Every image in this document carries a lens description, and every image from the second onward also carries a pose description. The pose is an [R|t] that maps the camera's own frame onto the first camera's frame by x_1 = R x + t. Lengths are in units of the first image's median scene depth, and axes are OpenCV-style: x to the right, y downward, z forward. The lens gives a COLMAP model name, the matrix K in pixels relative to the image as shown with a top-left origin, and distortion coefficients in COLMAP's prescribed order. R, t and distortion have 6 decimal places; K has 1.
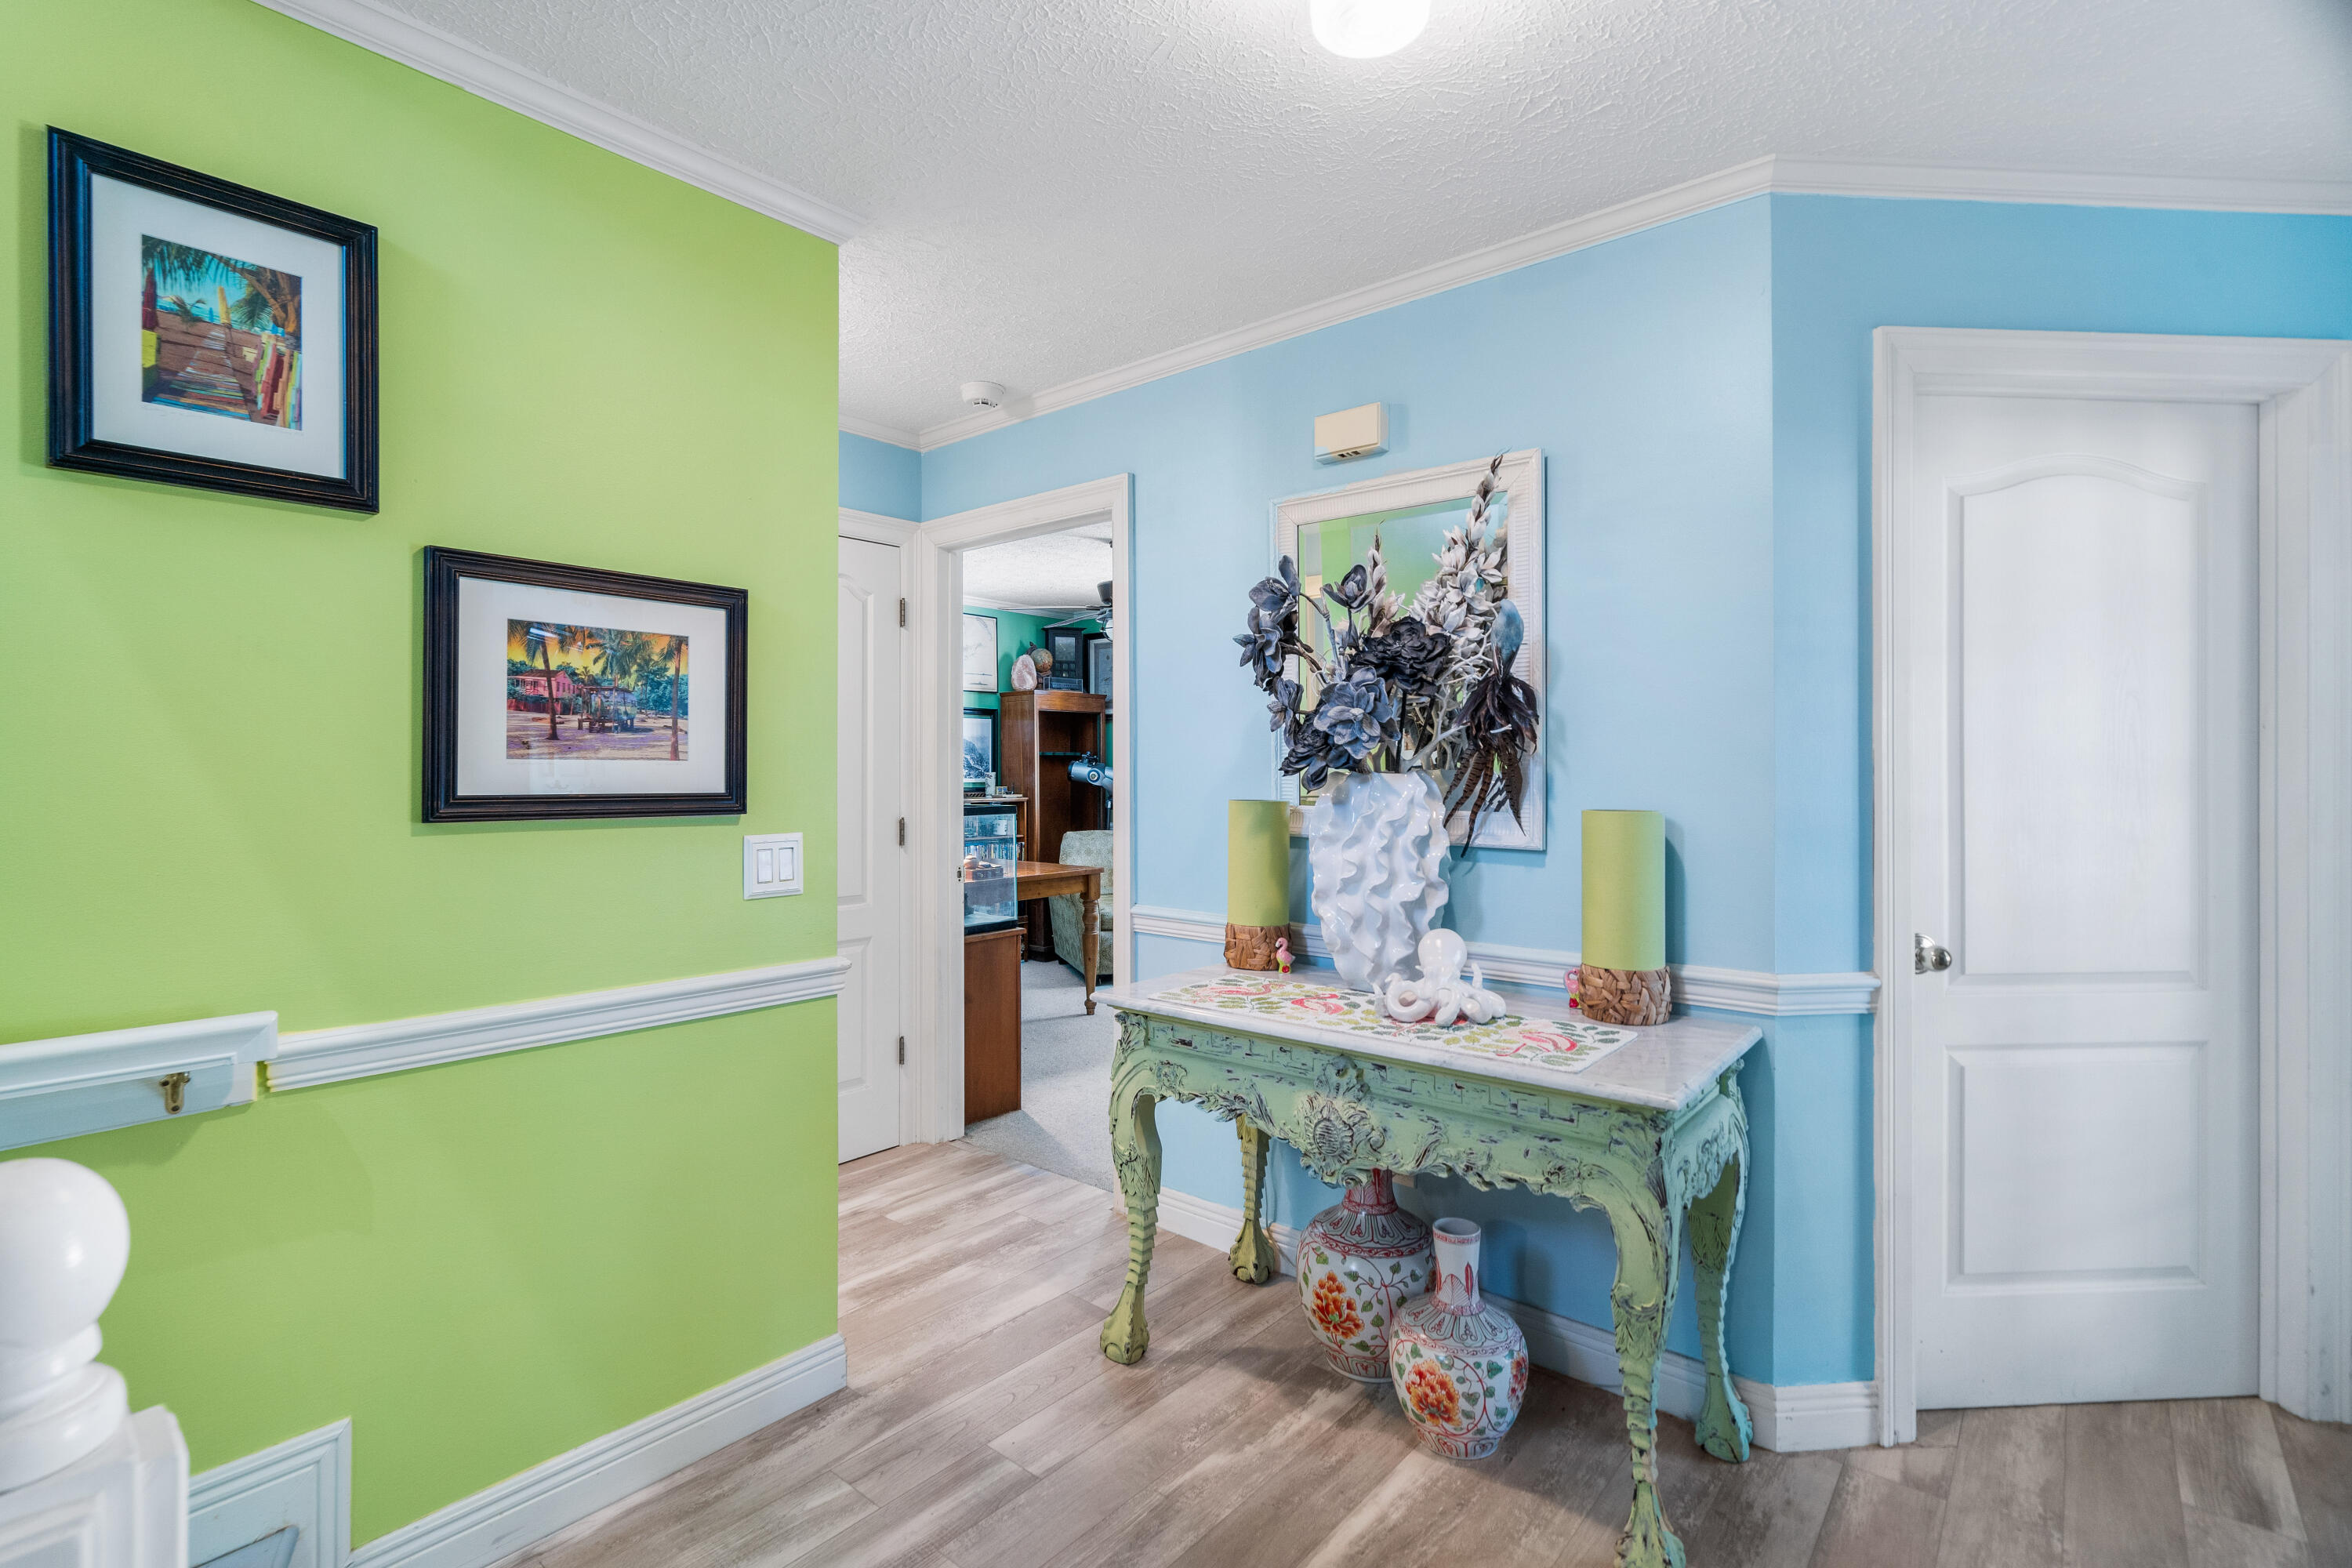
lens RADIAL K [[1096.5, 0, 1171.0], [0, 1096.5, 771.6], [0, 0, 1]] dist [0.002323, -0.001492]
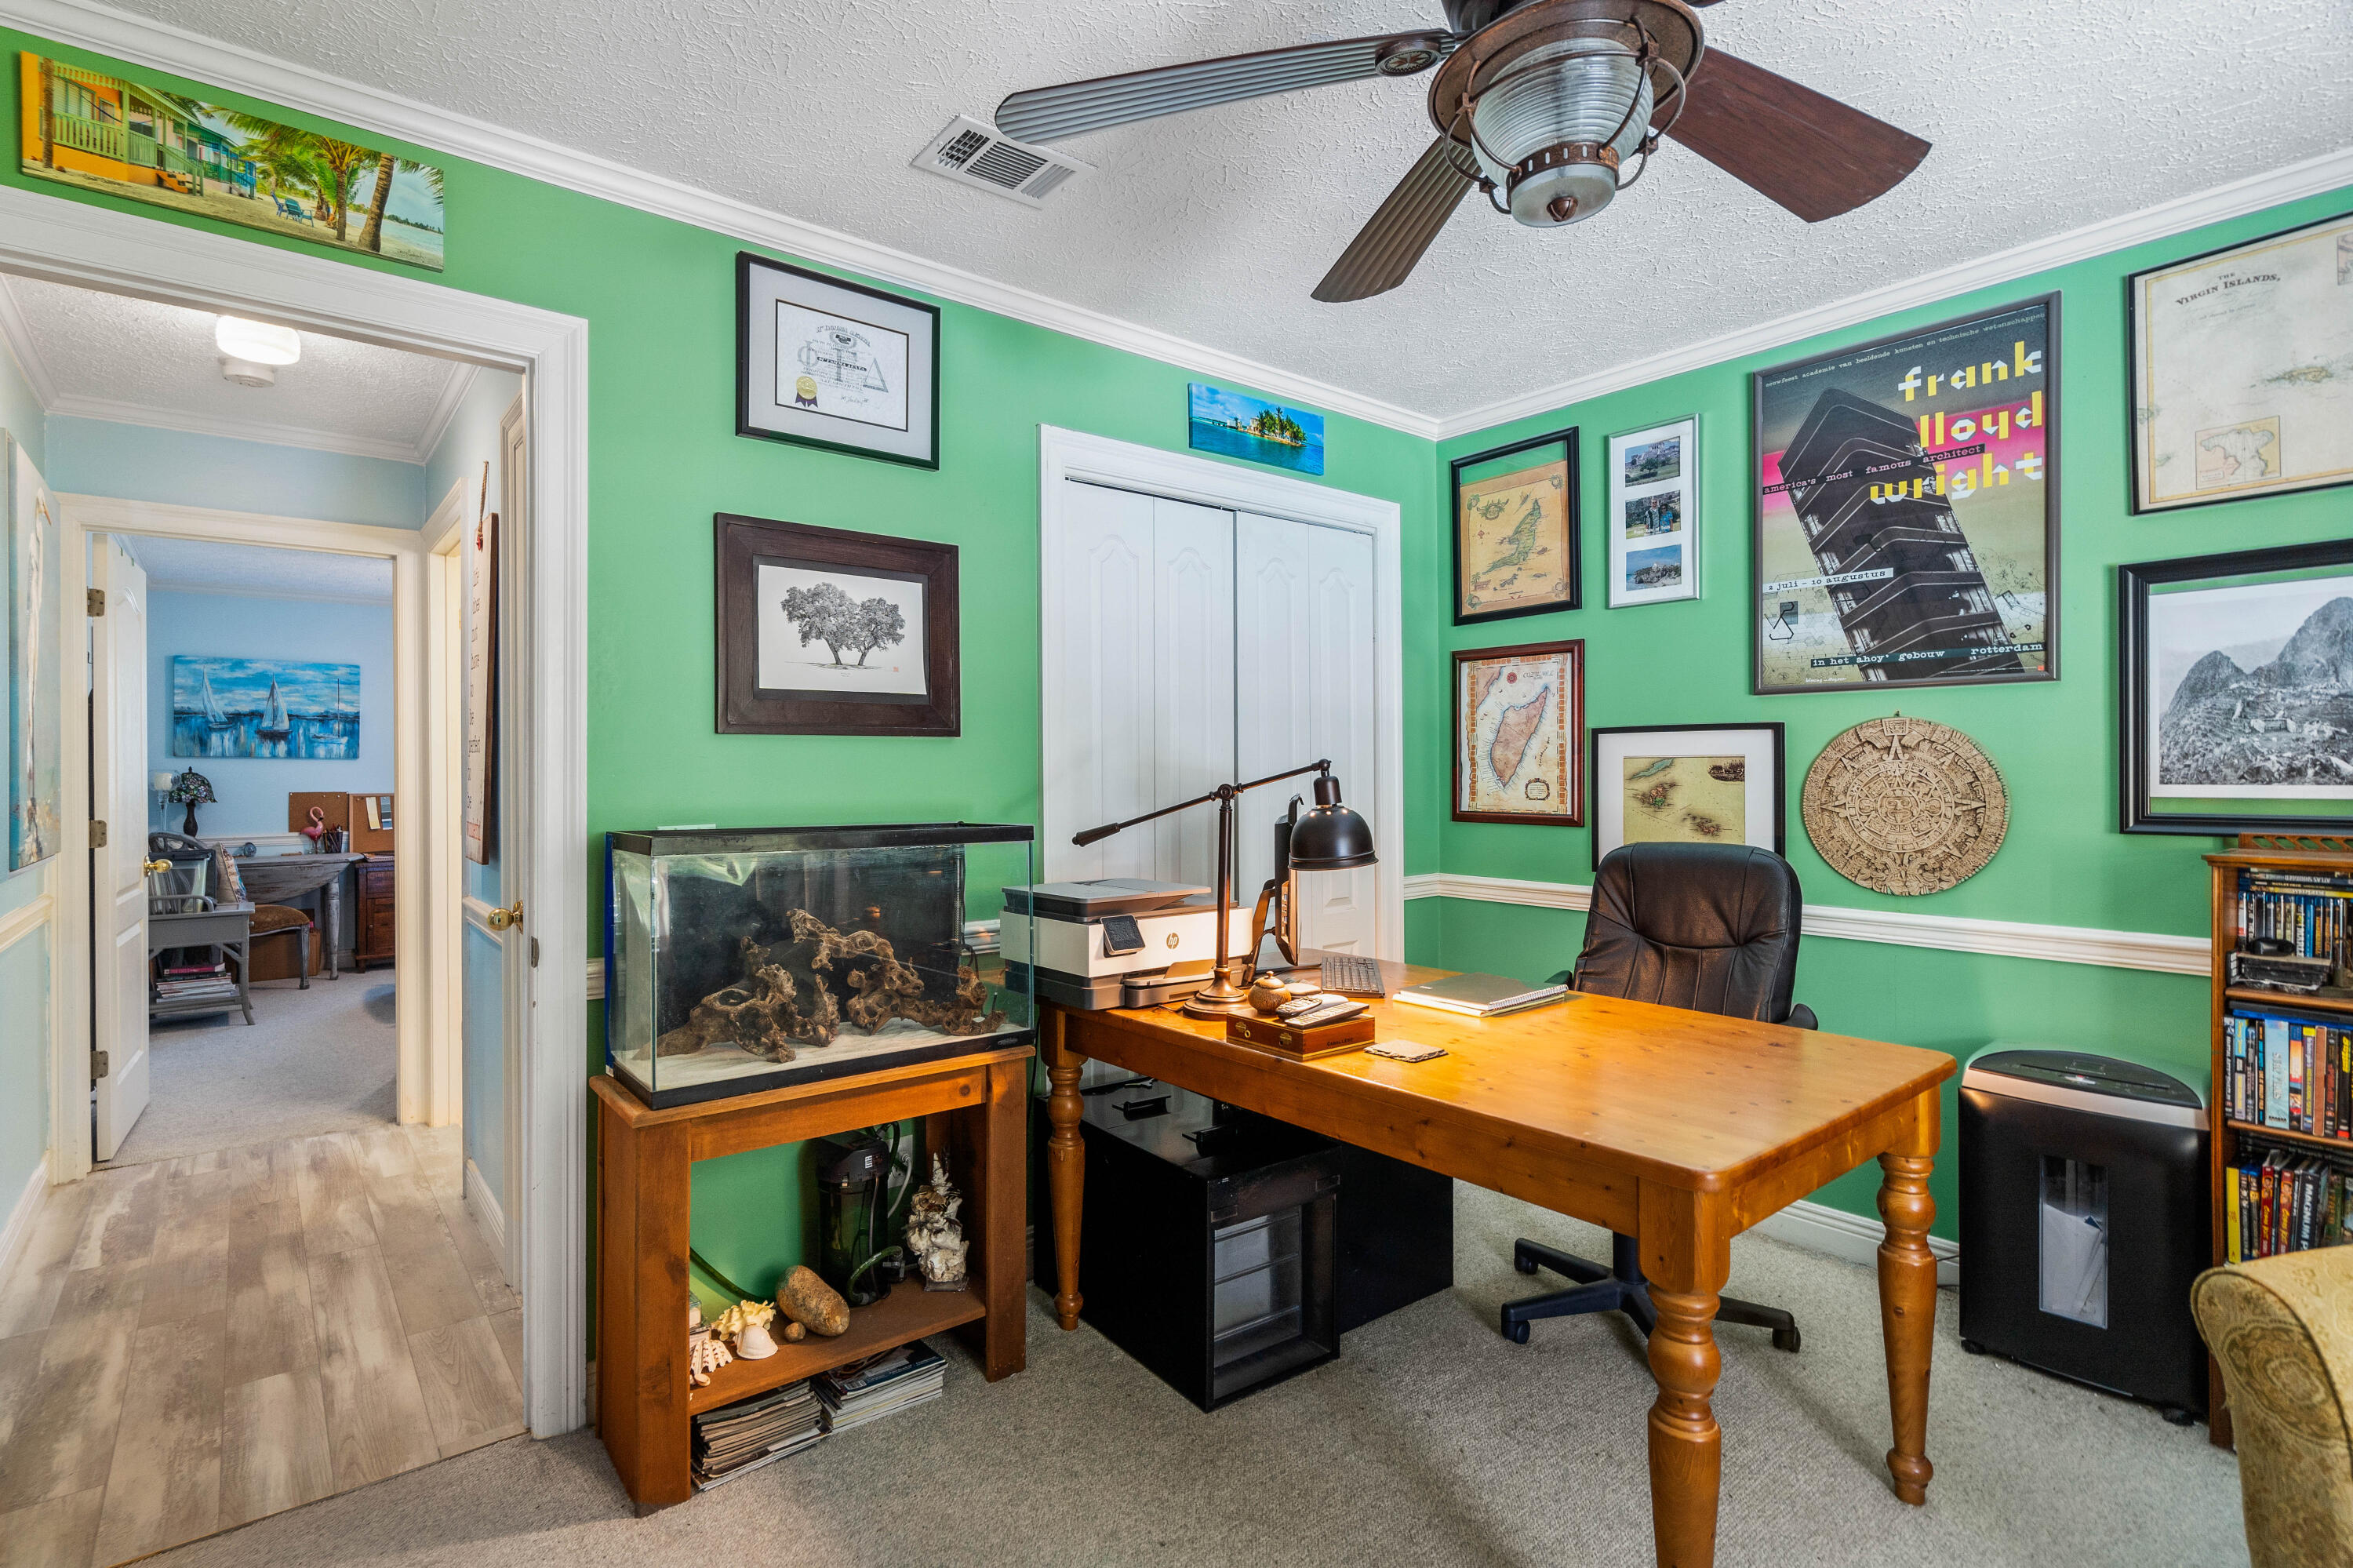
lens RADIAL K [[1118.4, 0, 1162.5], [0, 1118.4, 773.0], [0, 0, 1]] dist [-0.009283, 0.001688]
pose [[-0.187905, 0.003264, -0.982182, 0.528065], [0.002411, 0.999993, 0.002862, 0.004218], [0.982184, -0.001830, -0.187911, 2.540552]]
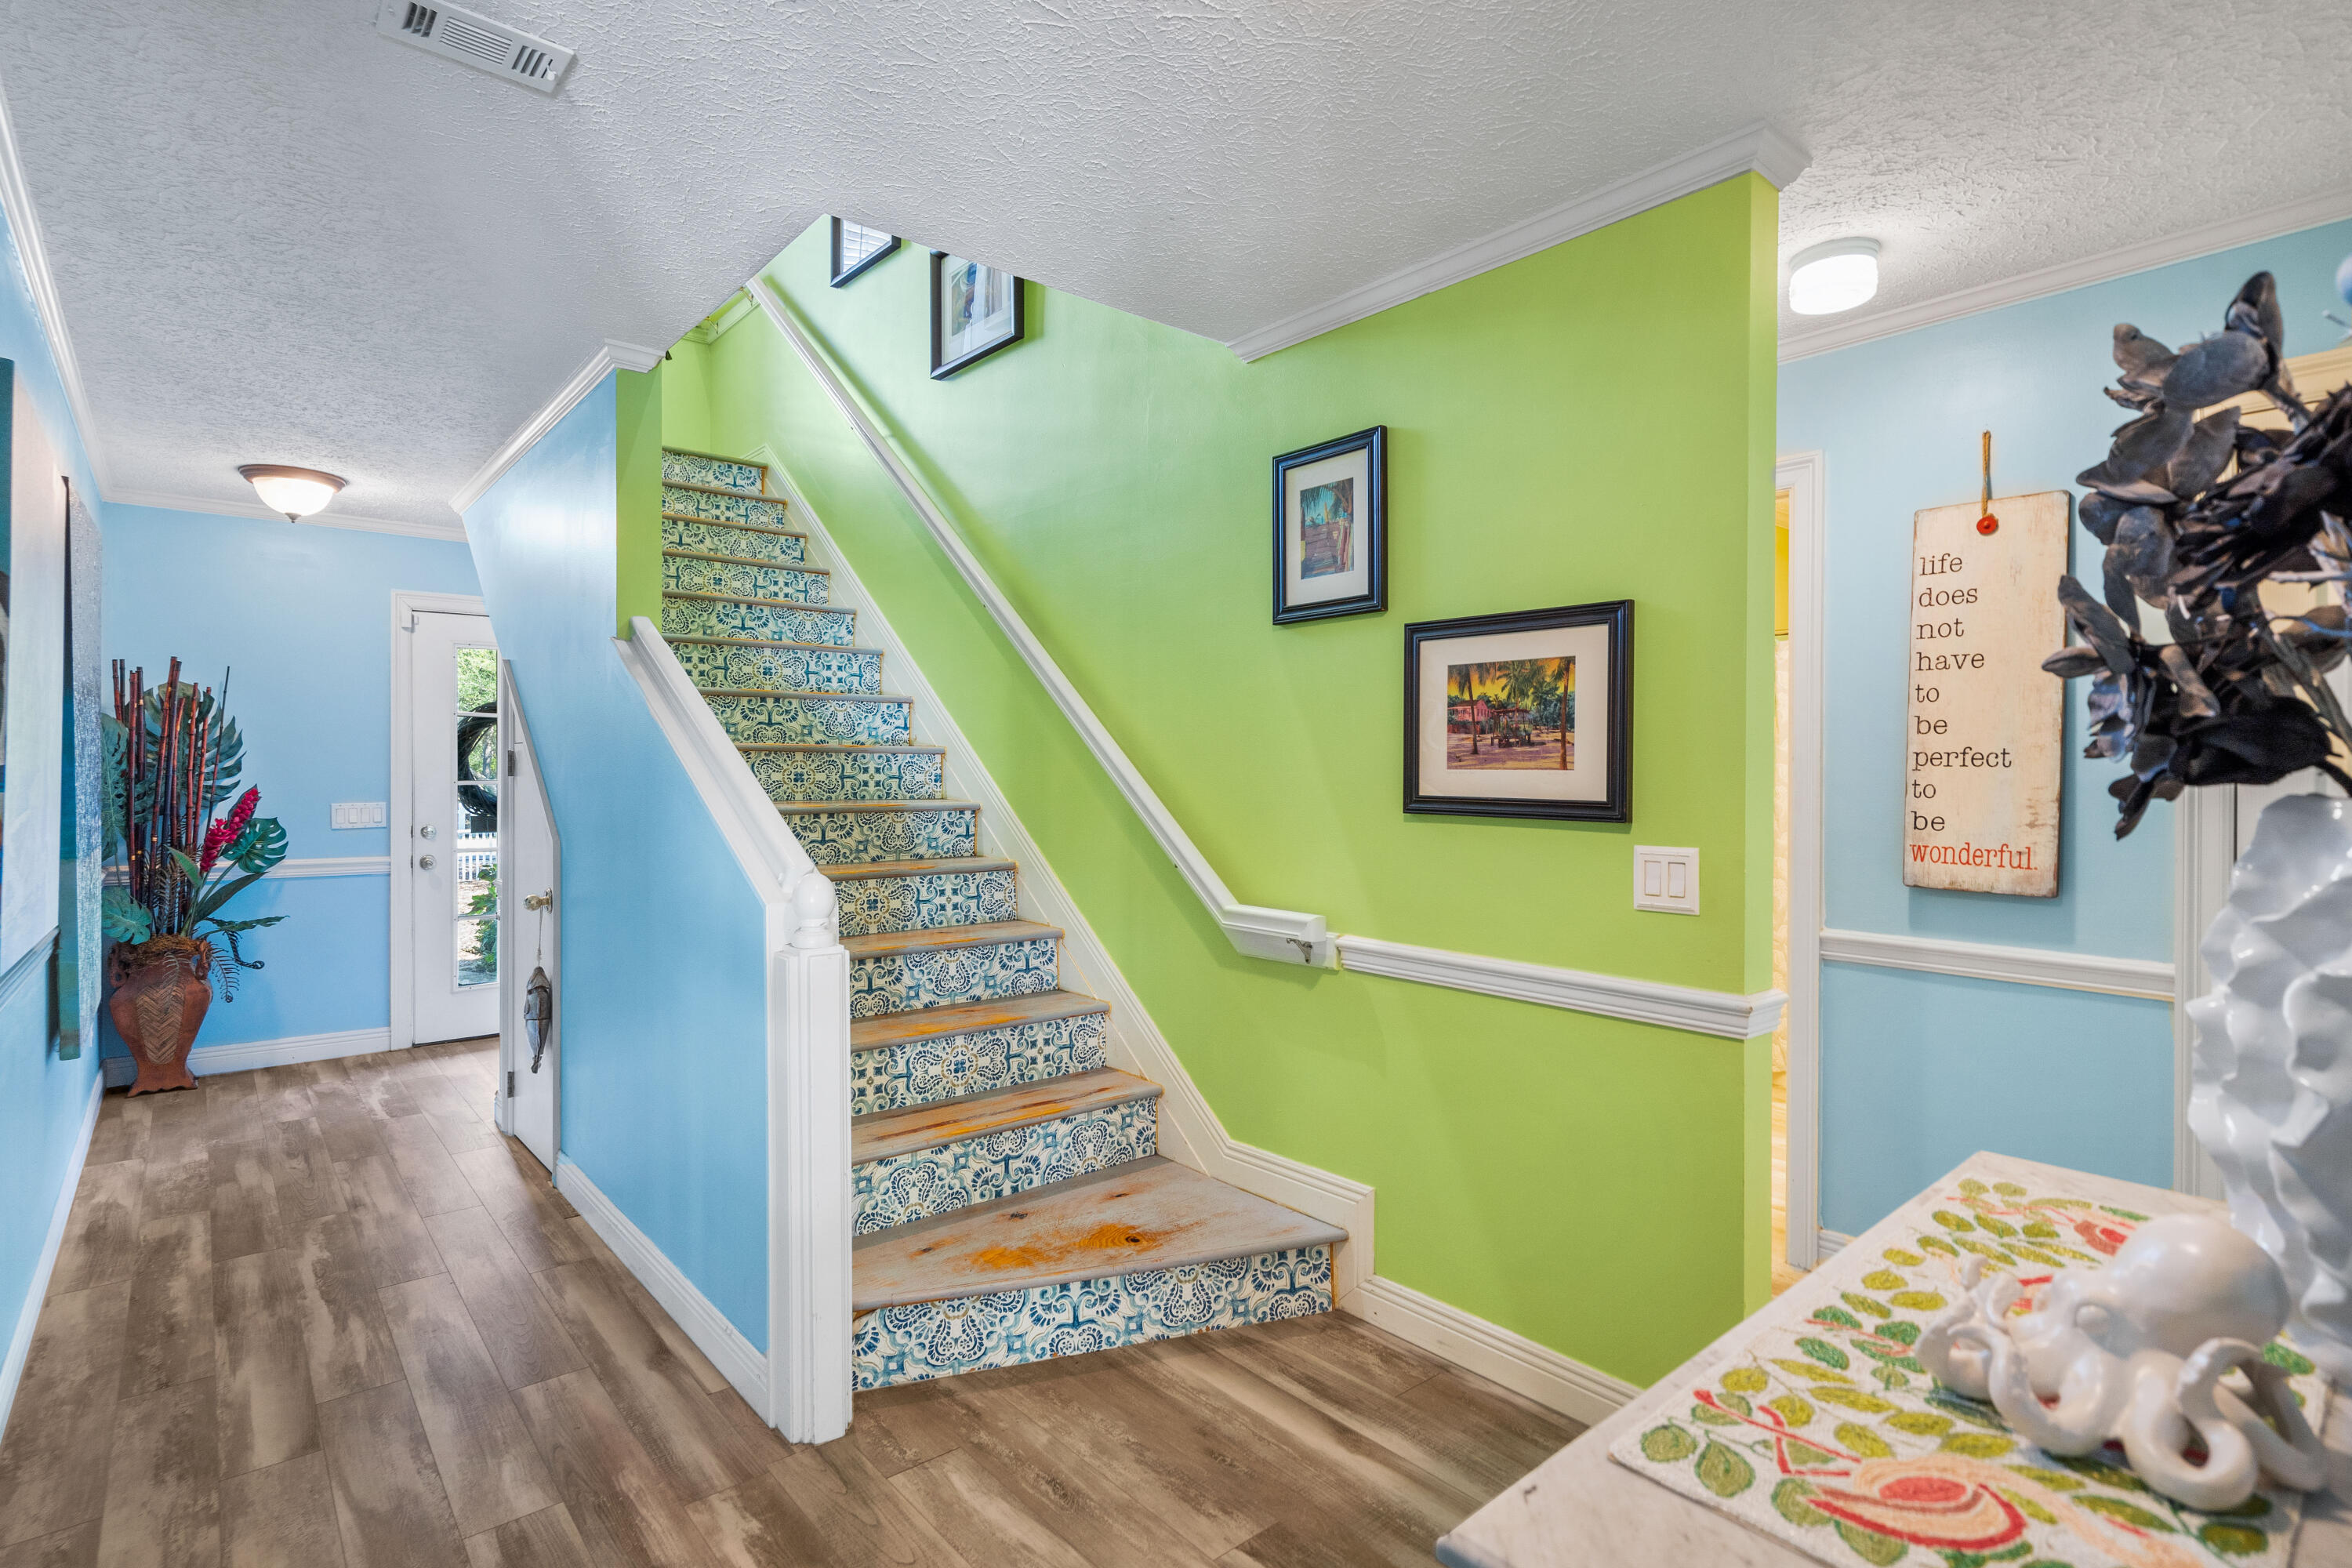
lens RADIAL K [[1148.7, 0, 1150.8], [0, 1148.7, 769.0], [0, 0, 1]] dist [-0.003963, 0.000345]
pose [[-0.179318, 0.003576, -0.983785, 0.821272], [-0.003018, 0.999987, 0.004185, -0.016392], [0.983786, 0.003719, -0.179305, 0.866549]]
